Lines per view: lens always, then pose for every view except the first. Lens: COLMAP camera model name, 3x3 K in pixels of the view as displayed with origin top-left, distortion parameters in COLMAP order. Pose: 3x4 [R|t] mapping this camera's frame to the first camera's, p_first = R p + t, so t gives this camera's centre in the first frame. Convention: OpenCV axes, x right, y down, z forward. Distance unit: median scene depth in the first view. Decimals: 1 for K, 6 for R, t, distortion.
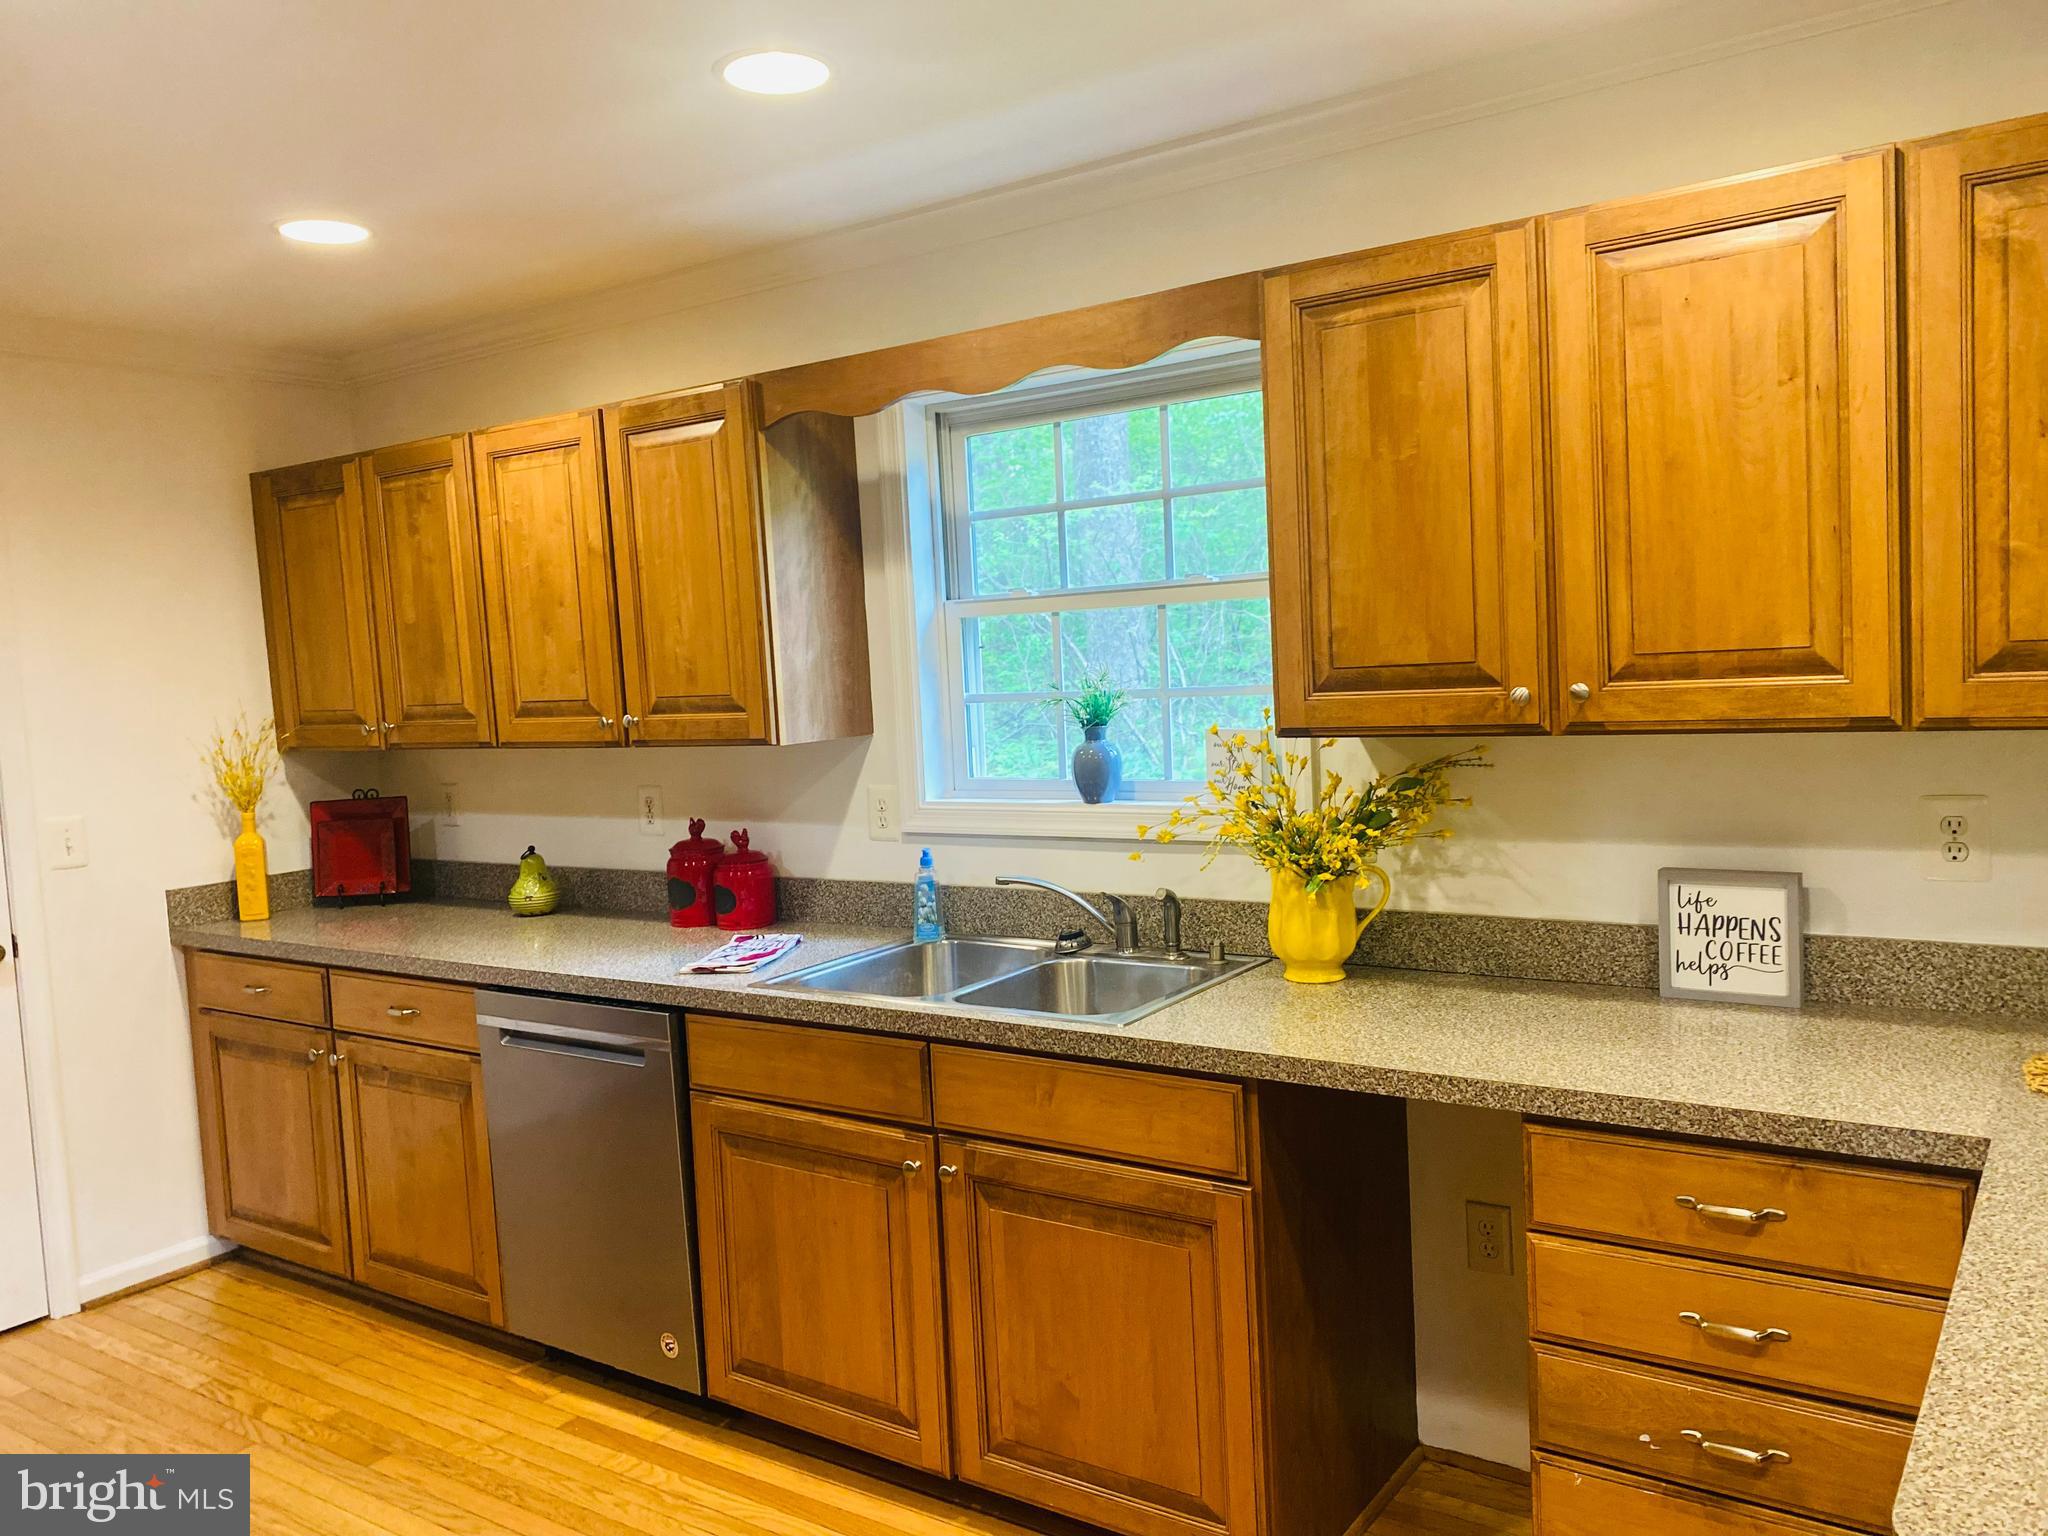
lens RADIAL K [[1532.3, 0, 1024.0], [0, 1532.3, 768.0], [0, 0, 1]] dist [0.000685, -0.005443]
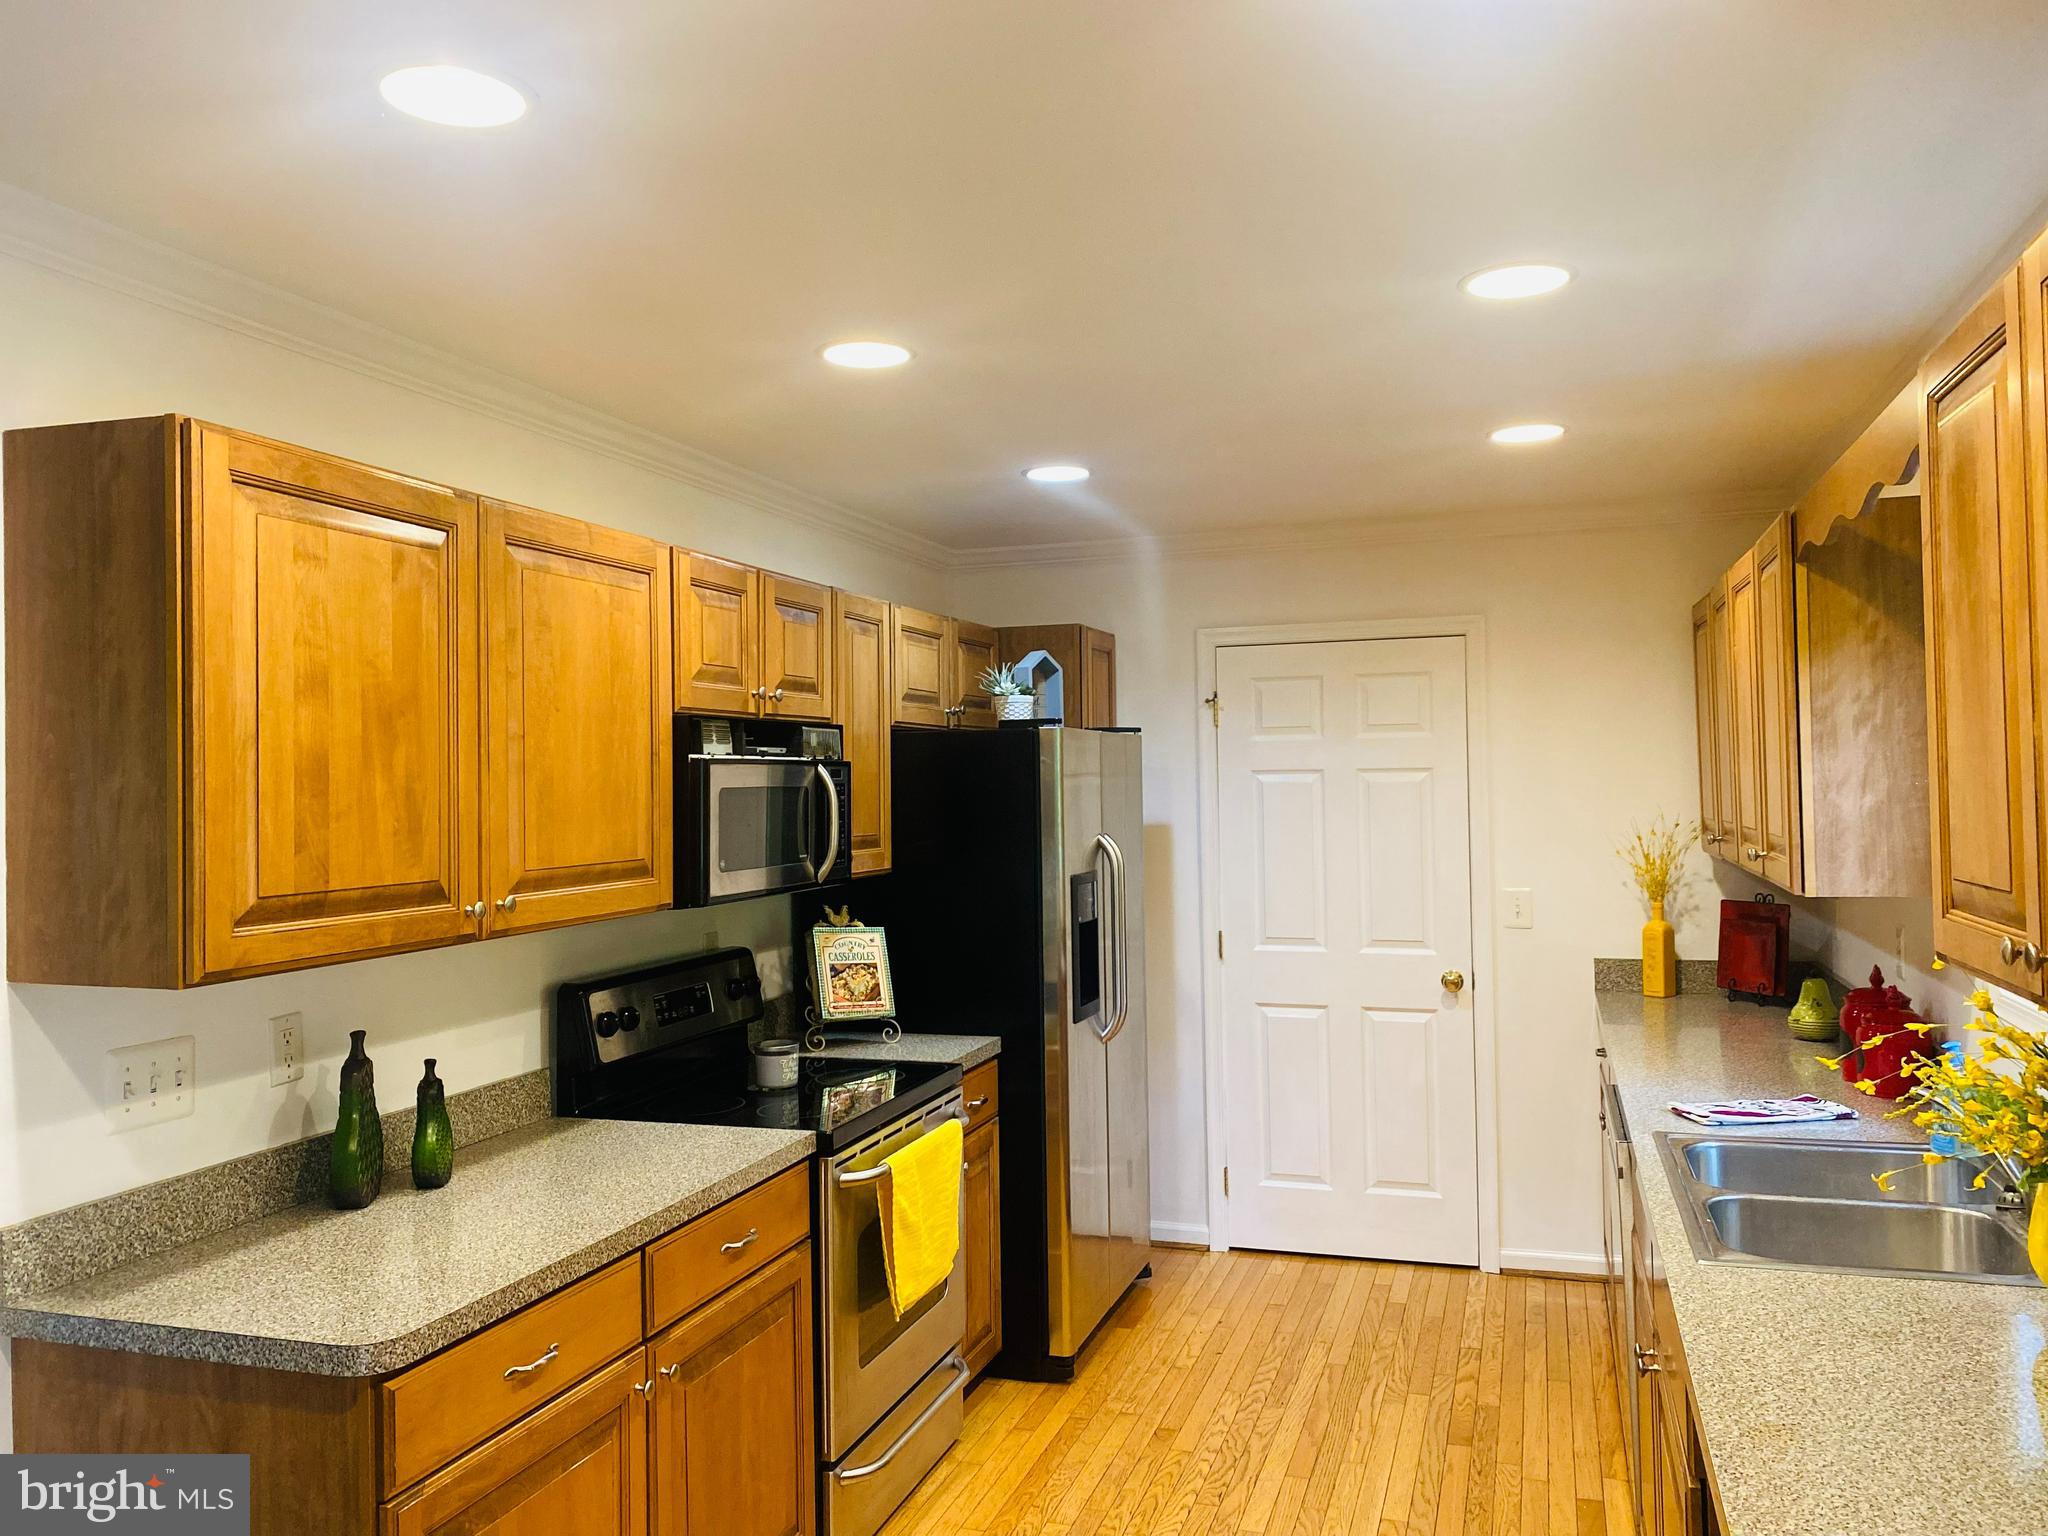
lens RADIAL K [[1532.3, 0, 1024.0], [0, 1532.3, 768.0], [0, 0, 1]] dist [0.000685, -0.005443]
pose [[0.282125, 0.033107, -0.958806, 0.517930], [-0.063660, 0.997848, 0.015723, -0.067018], [0.957263, 0.056602, 0.283625, 0.242915]]
